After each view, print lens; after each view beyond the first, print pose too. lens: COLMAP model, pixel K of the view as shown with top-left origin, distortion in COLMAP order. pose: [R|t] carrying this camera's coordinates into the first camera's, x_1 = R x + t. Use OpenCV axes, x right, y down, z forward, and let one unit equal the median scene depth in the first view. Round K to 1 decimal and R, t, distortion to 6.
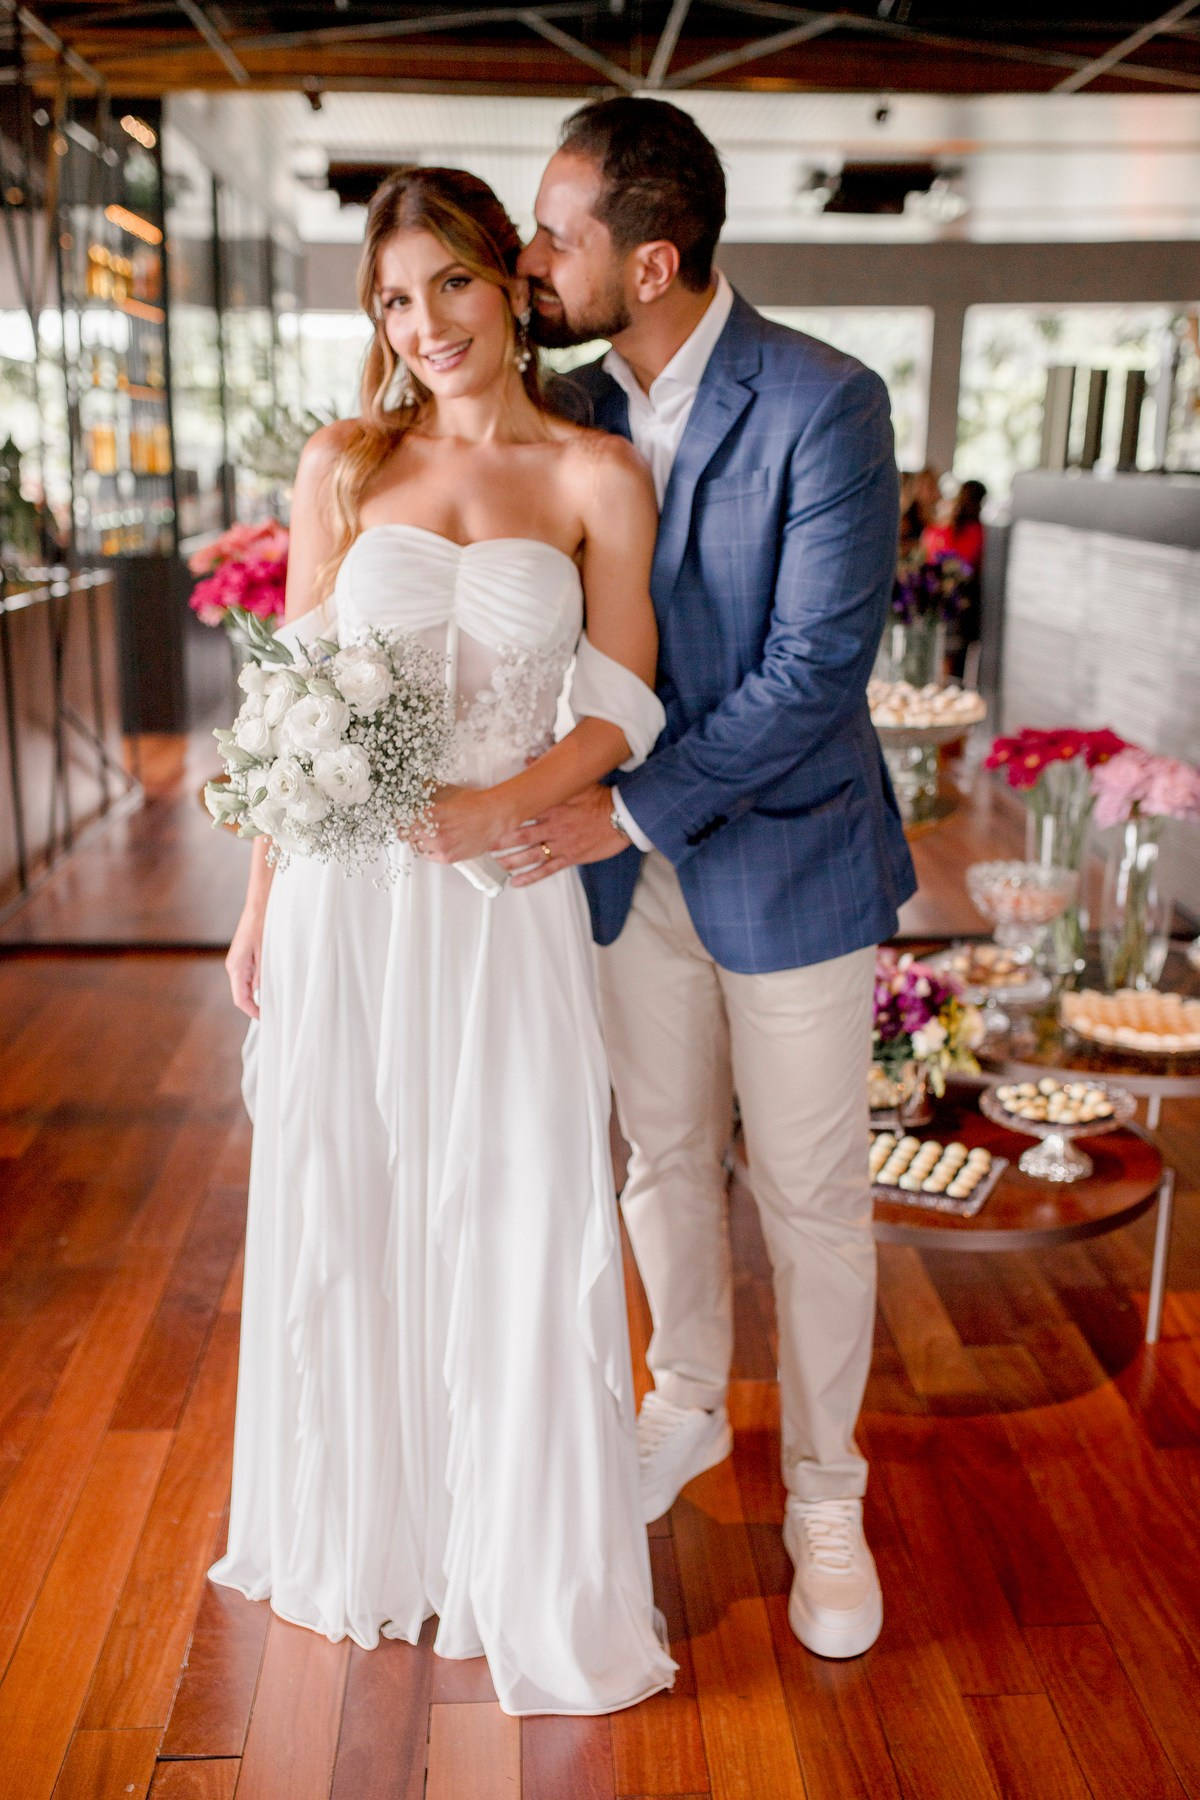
lens RADIAL K [[1827.0, 0, 600.3], [0, 1827.0, 913.4], [0, 0, 1]] dist [-0.011256, 0.000000]
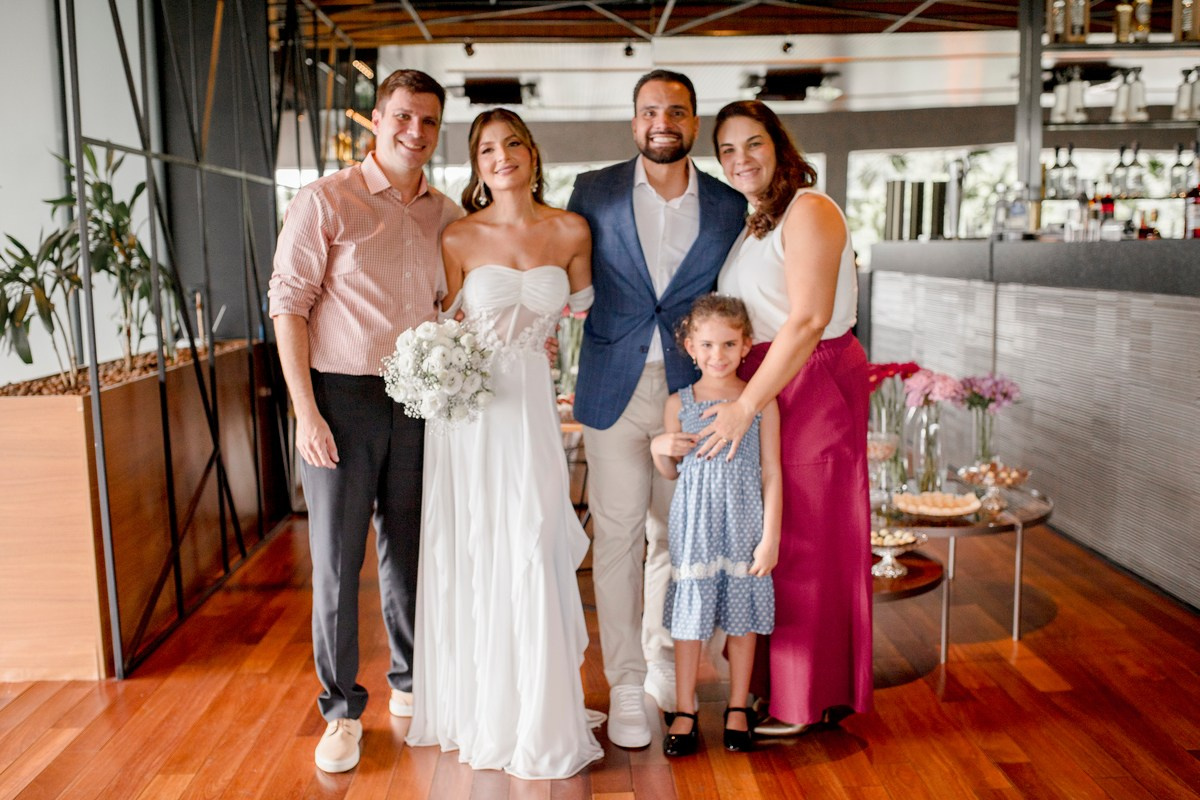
lens RADIAL K [[1163.7, 0, 604.4], [0, 1163.7, 406.8], [0, 0, 1]] dist [-0.011778, 0.000000]
pose [[0.999547, -0.023776, -0.018460, -0.021022], [0.021610, 0.993719, -0.109794, 0.066018], [0.020955, 0.109345, 0.993783, -0.192594]]
